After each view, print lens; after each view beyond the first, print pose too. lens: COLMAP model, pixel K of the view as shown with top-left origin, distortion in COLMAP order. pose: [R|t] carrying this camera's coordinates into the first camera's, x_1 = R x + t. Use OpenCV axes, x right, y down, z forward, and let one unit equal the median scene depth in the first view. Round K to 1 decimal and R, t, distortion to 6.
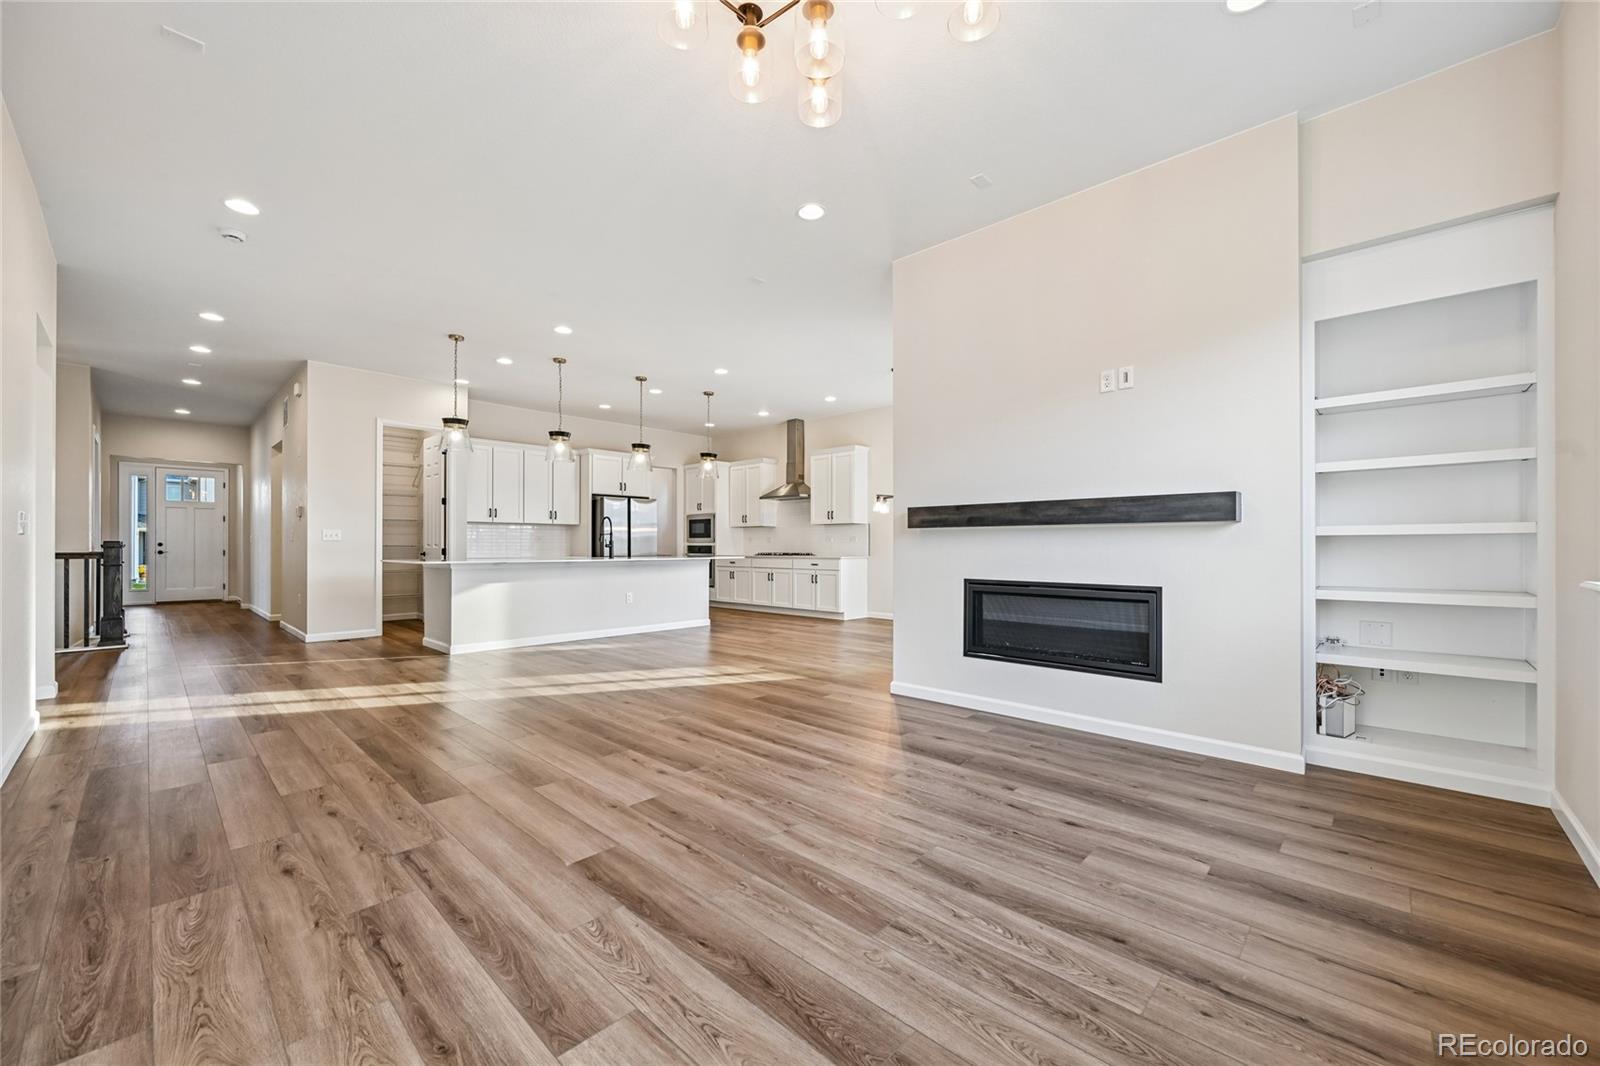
lens RADIAL K [[625.9, 0, 802.5], [0, 625.9, 543.1], [0, 0, 1]] dist [-0.000881, -0.000091]
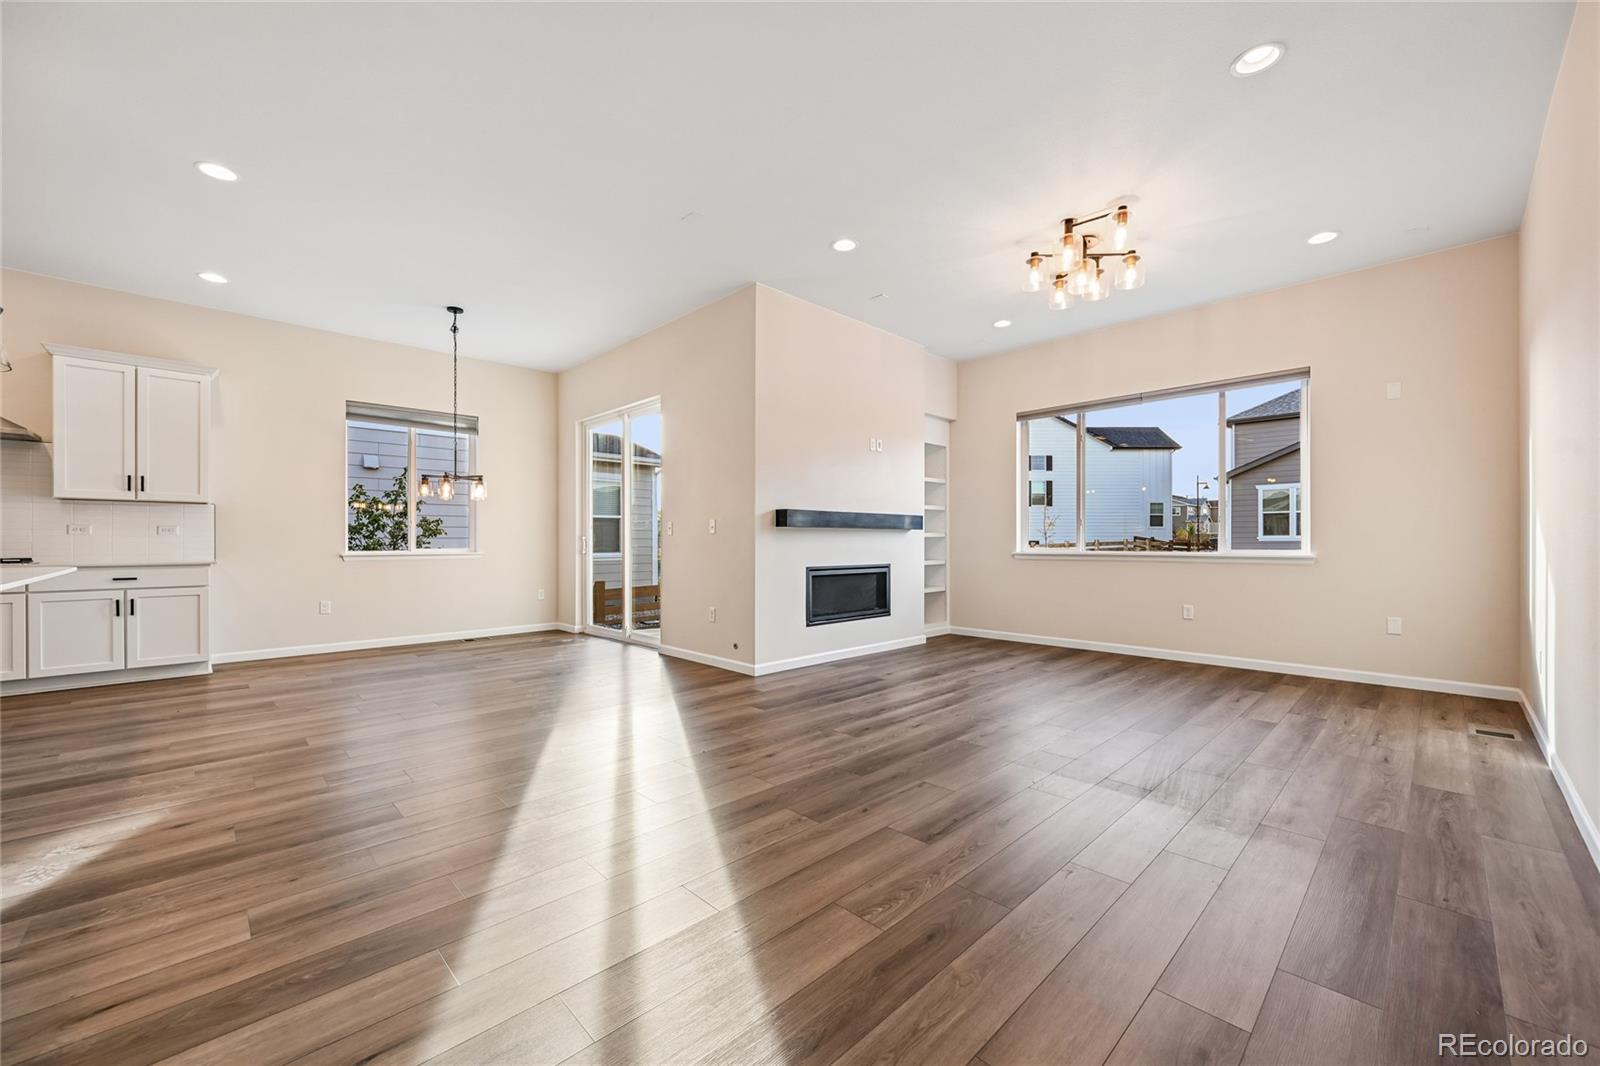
lens RADIAL K [[625.9, 0, 802.5], [0, 625.9, 543.1], [0, 0, 1]] dist [-0.000881, -0.000091]
pose [[0.036723, -0.001320, 0.999325, -0.978142], [-0.004161, 0.999990, 0.001474, 0.004729], [-0.999317, -0.004212, 0.036717, 0.904951]]
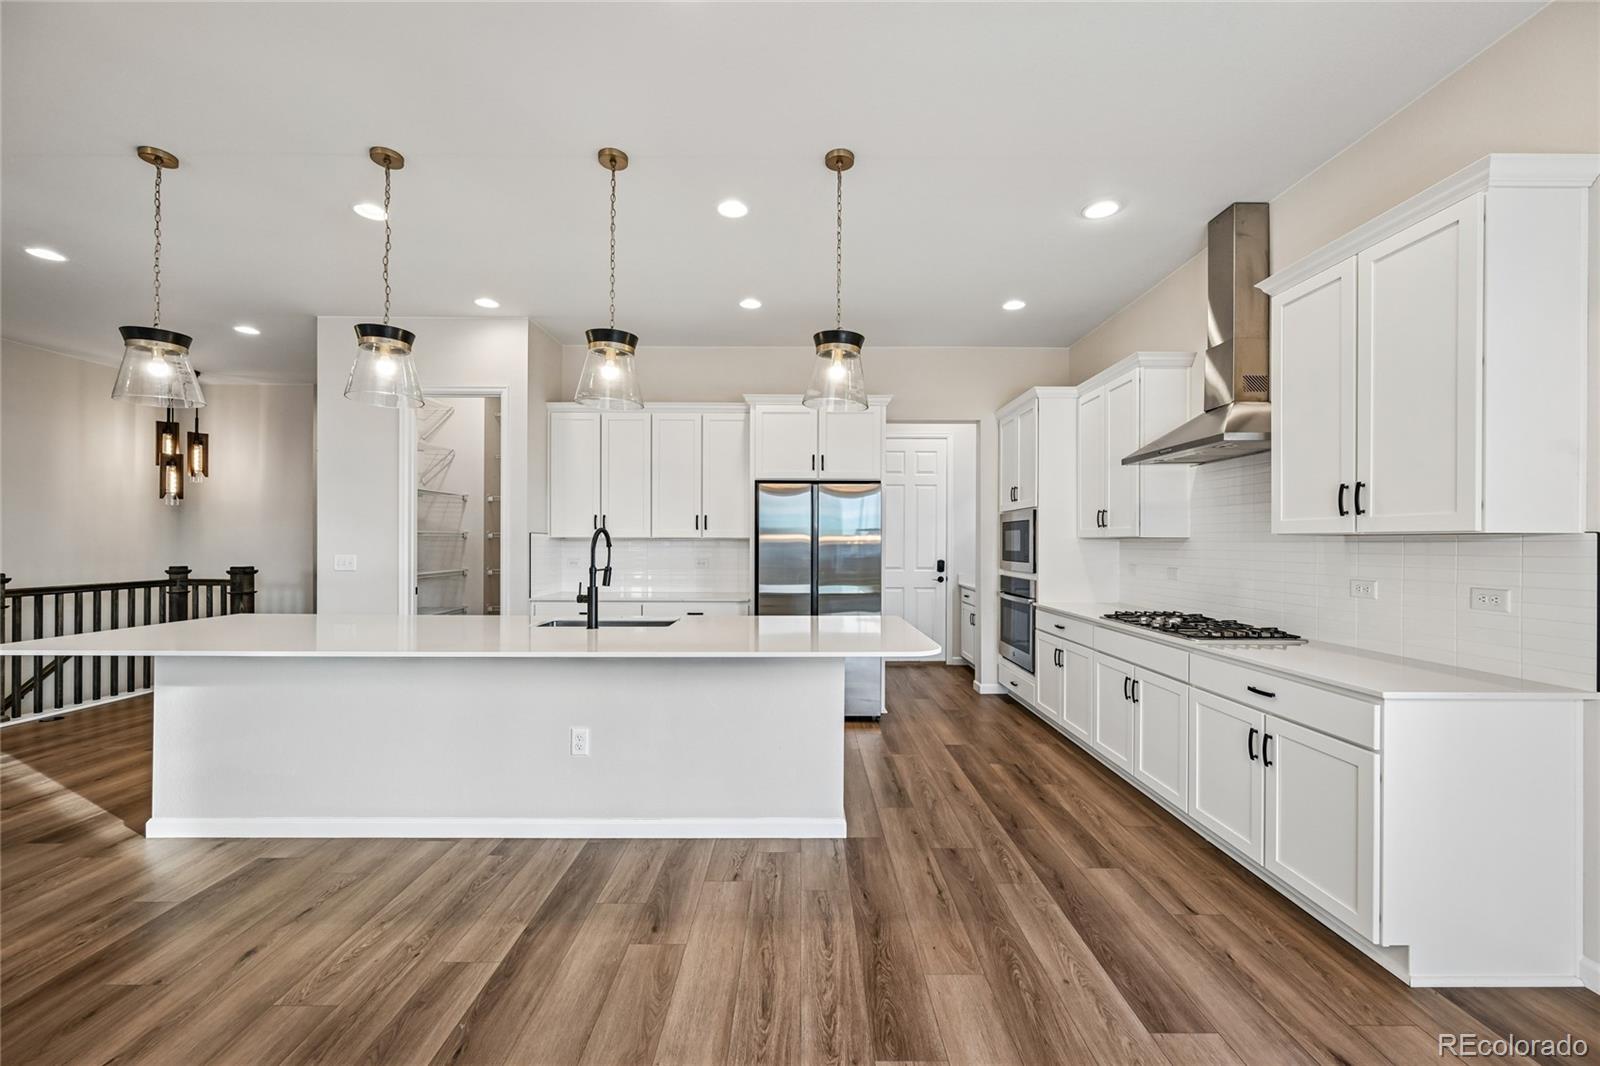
lens RADIAL K [[625.9, 0, 802.5], [0, 625.9, 543.1], [0, 0, 1]] dist [-0.000881, -0.000091]
pose [[0.694631, 0.002205, -0.719363, 0.154789], [-0.000443, 0.999996, 0.002637, -0.058871], [0.719366, -0.001513, 0.694629, 1.426926]]
